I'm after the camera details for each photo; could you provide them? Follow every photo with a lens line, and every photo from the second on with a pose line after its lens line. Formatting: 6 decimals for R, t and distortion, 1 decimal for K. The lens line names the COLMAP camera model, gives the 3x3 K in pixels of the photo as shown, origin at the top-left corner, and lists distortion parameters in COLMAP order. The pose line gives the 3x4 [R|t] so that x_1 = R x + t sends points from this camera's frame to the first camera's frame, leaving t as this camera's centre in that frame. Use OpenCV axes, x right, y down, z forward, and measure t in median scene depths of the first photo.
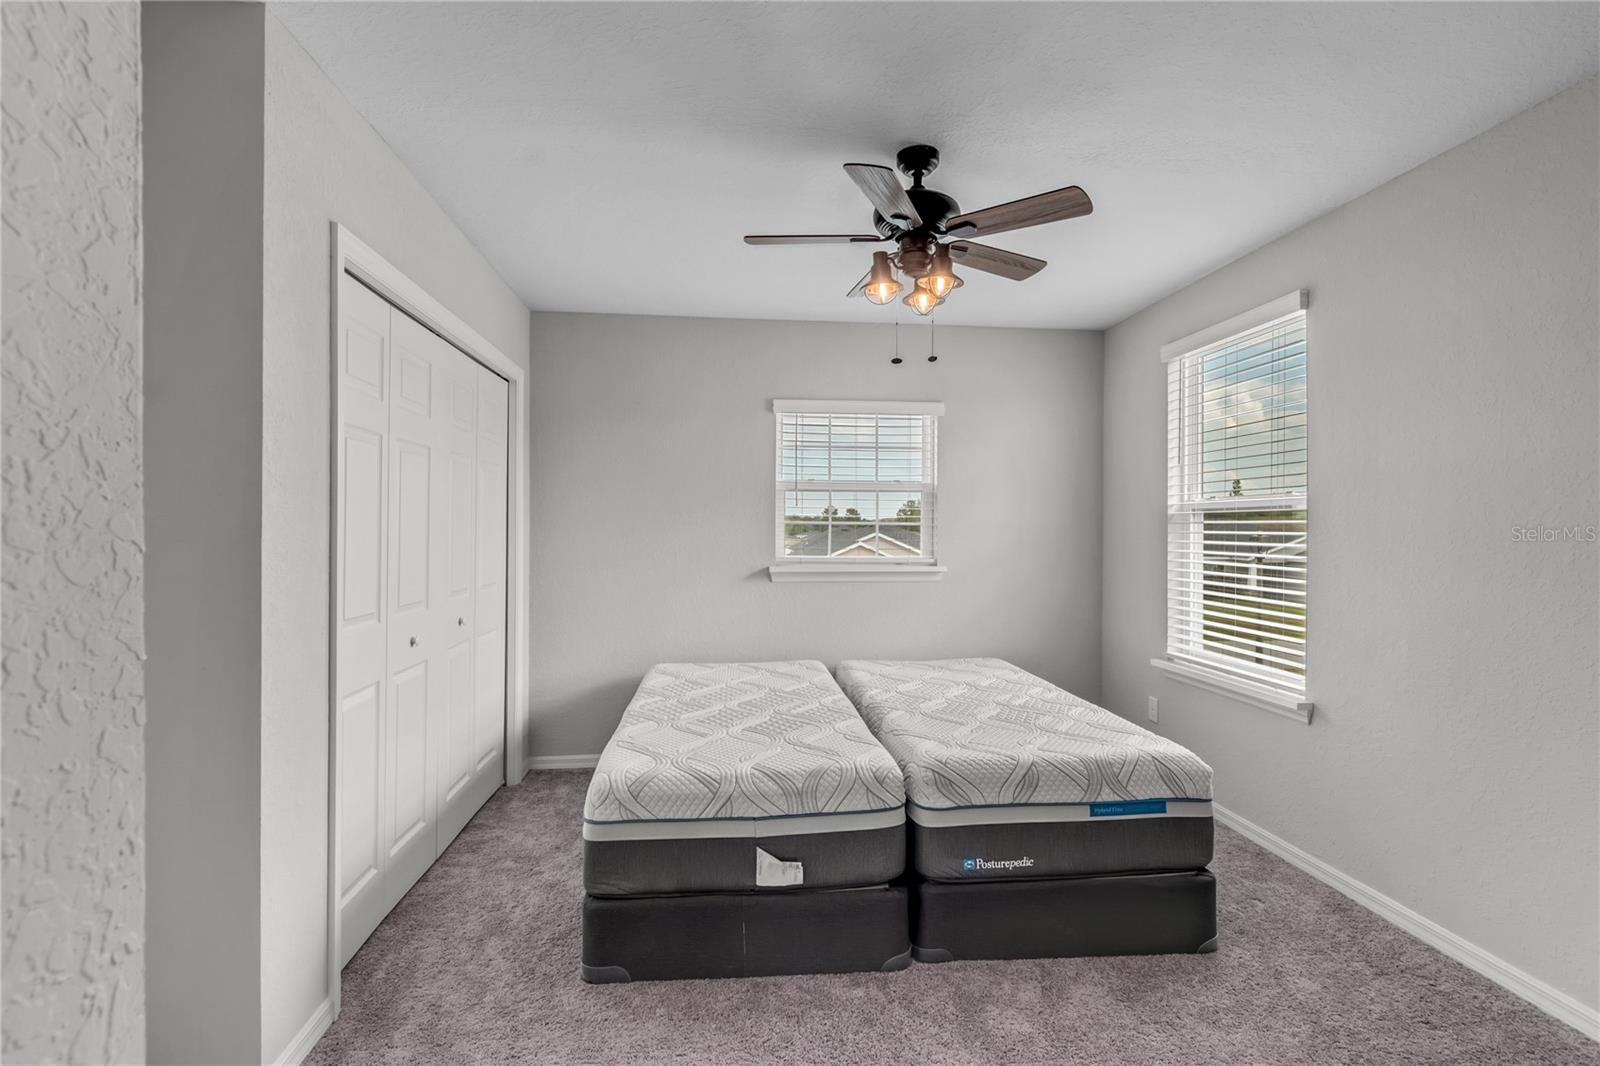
lens RADIAL K [[772.2, 0, 800.9], [0, 772.2, 528.8], [0, 0, 1]] dist [0.001451, -0.000612]
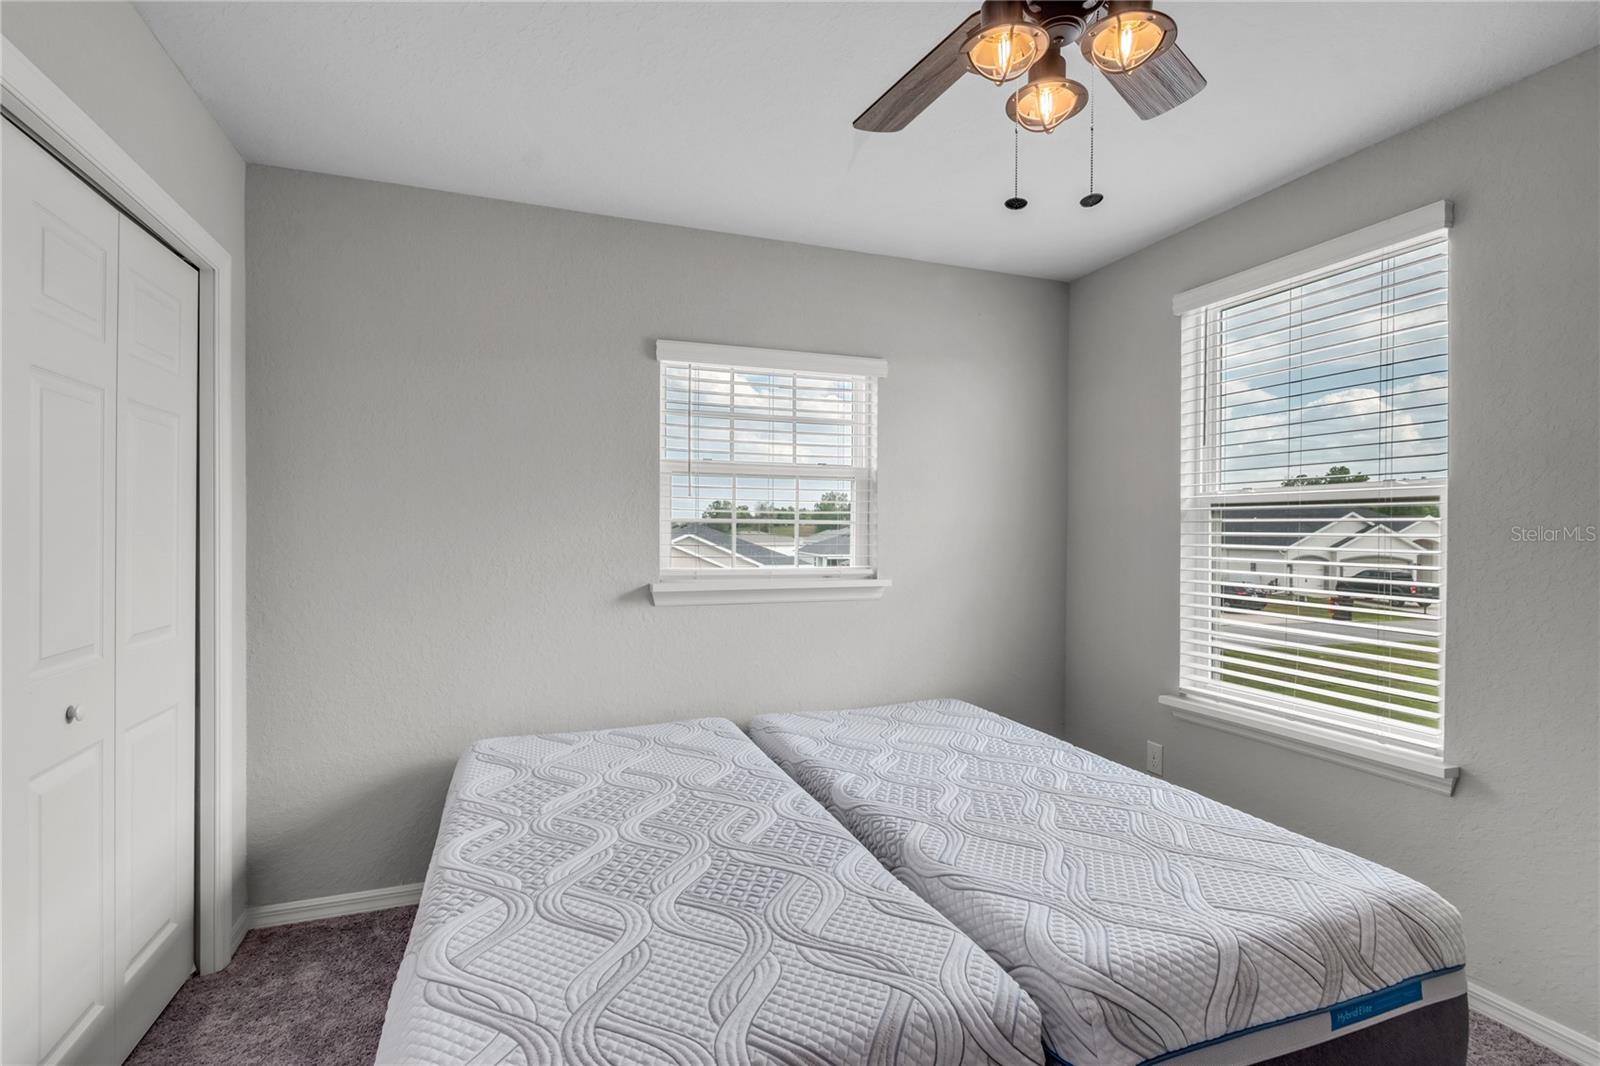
lens RADIAL K [[772.2, 0, 803.3], [0, 772.2, 536.0], [0, 0, 1]] dist [0.001451, -0.000612]
pose [[0.967899, -0.001661, 0.251334, -0.091863], [-0.000538, 0.999962, 0.008680, 0.000485], [-0.251338, -0.008537, 0.967862, 0.339038]]
